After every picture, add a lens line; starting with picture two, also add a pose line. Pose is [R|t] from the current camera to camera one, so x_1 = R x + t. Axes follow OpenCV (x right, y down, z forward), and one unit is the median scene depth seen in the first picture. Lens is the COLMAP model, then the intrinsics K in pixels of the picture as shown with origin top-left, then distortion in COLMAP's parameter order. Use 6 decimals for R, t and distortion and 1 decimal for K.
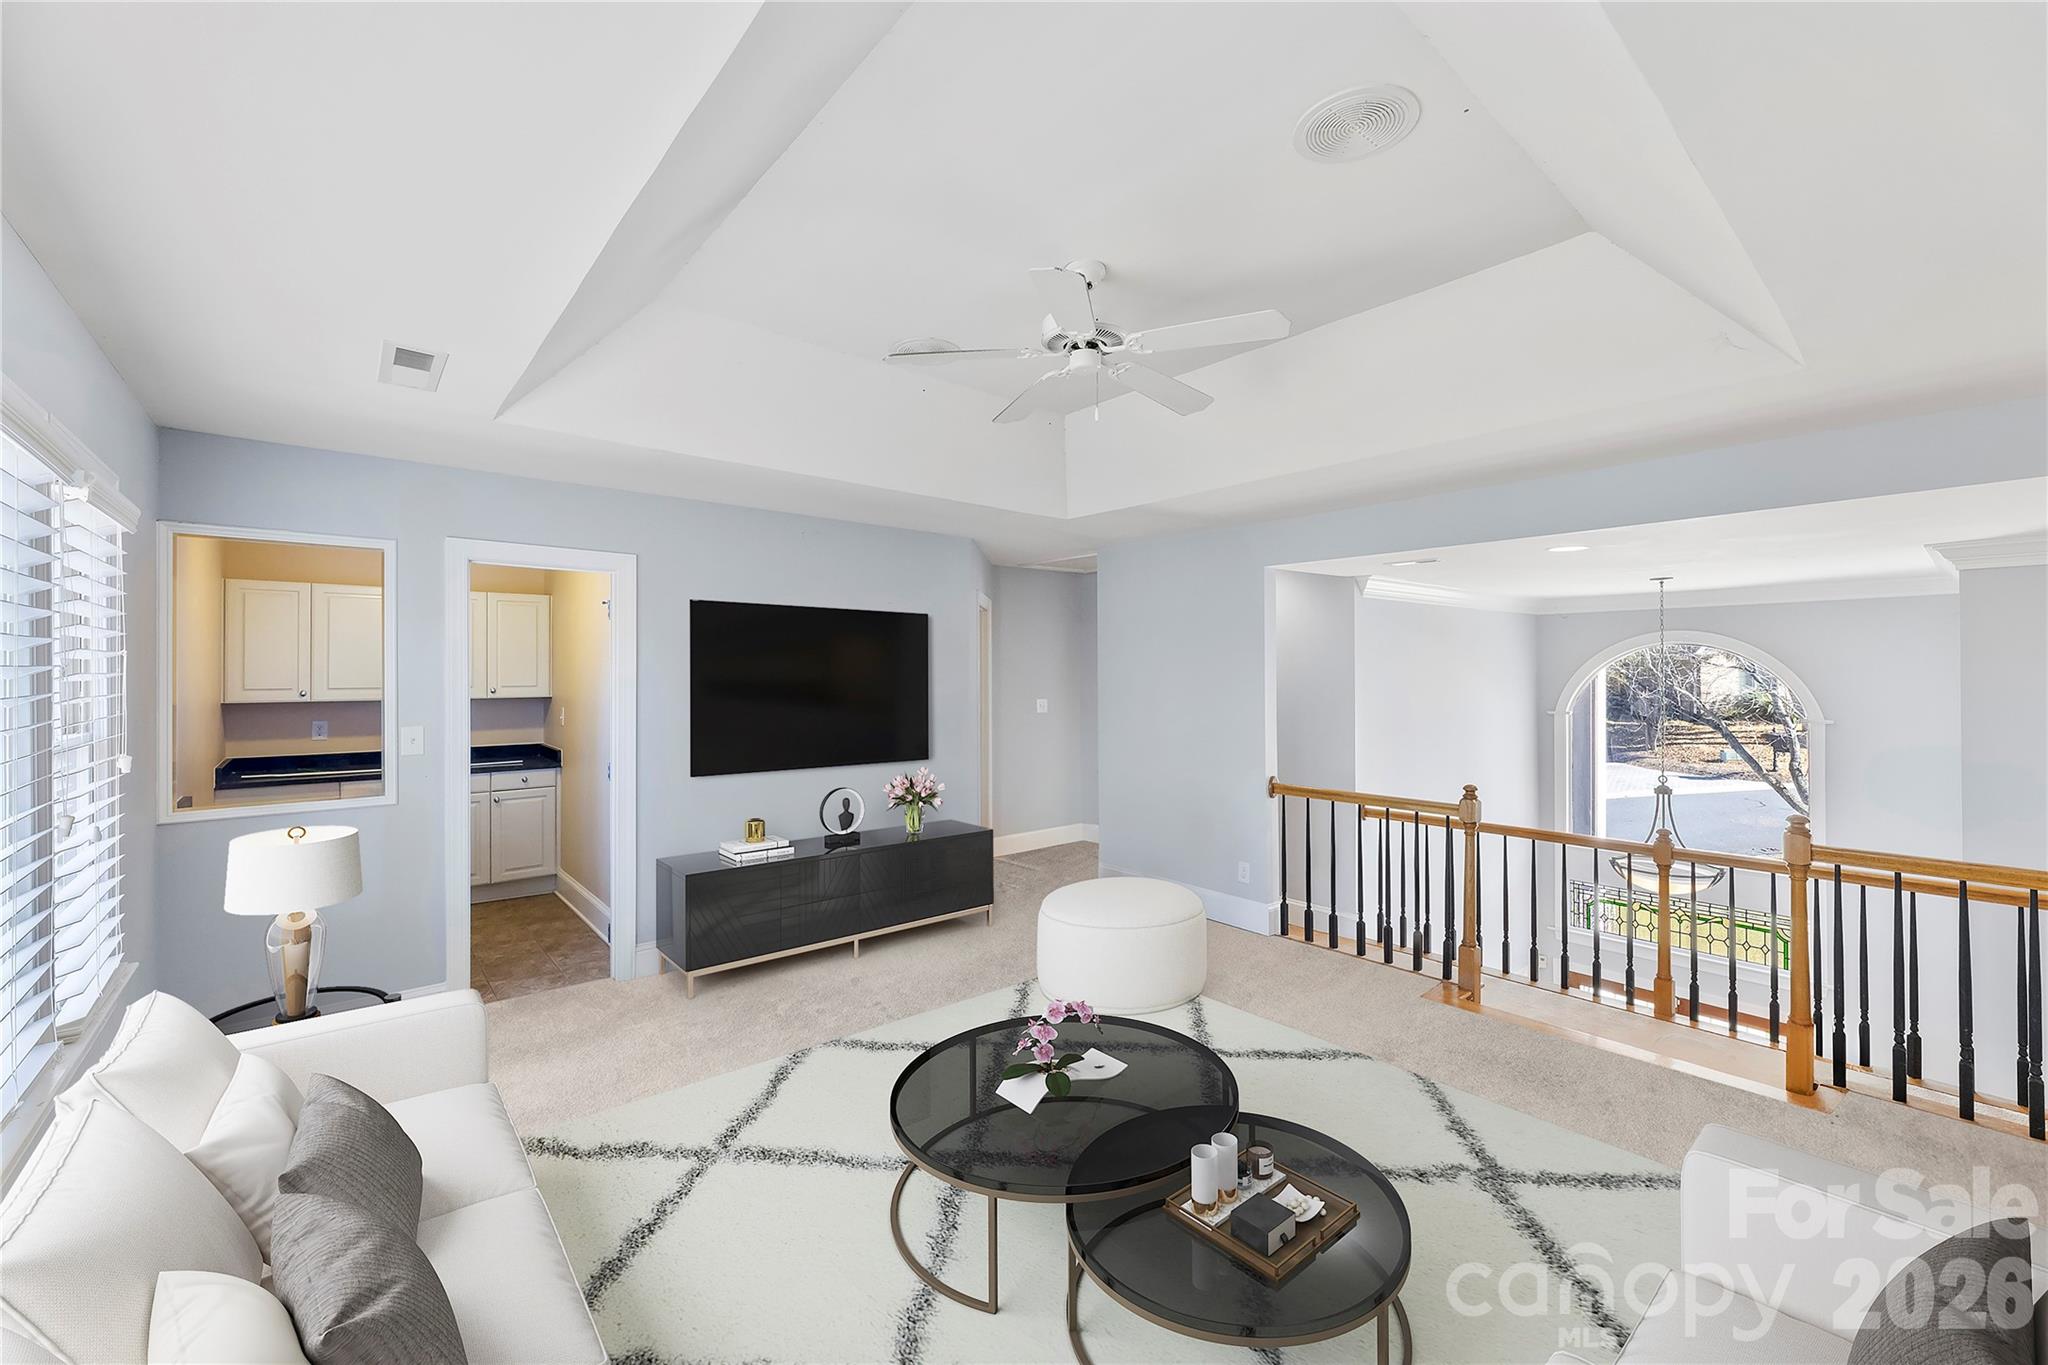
lens RADIAL K [[824.7, 0, 1020.5], [0, 824.7, 666.8], [0, 0, 1]] dist [0.000867, -0.000841]
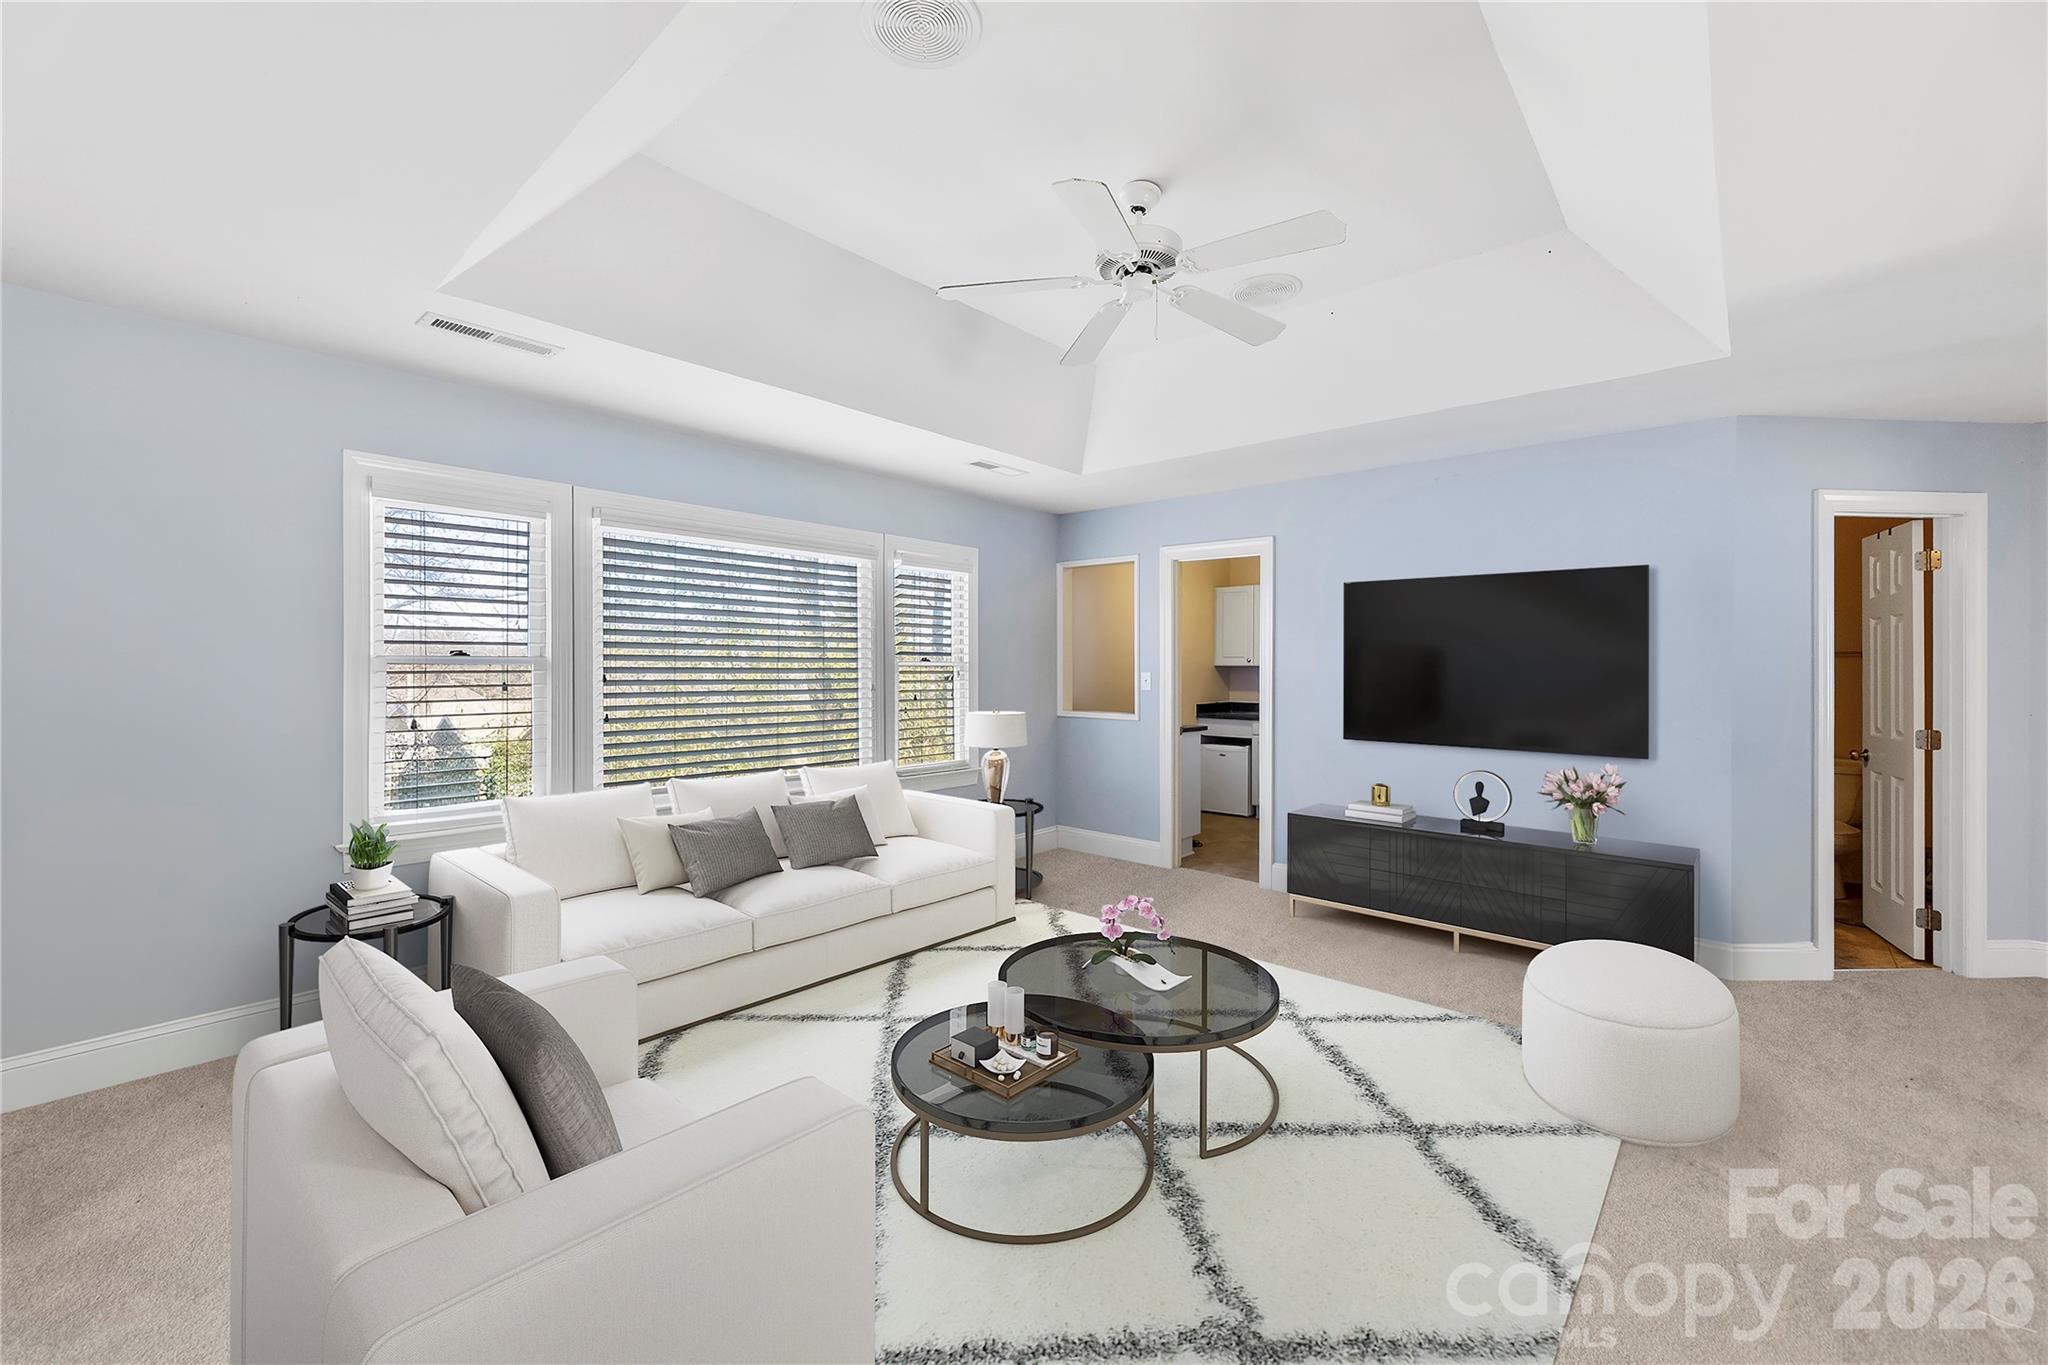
lens RADIAL K [[824.7, 0, 1022.4], [0, 824.7, 675.6], [0, 0, 1]] dist [0.000867, -0.000841]
pose [[0.155608, 0.015080, -0.987704, 0.628906], [0.002904, 0.999872, 0.015723, 0.026458], [0.987815, -0.005315, 0.155544, 0.369792]]
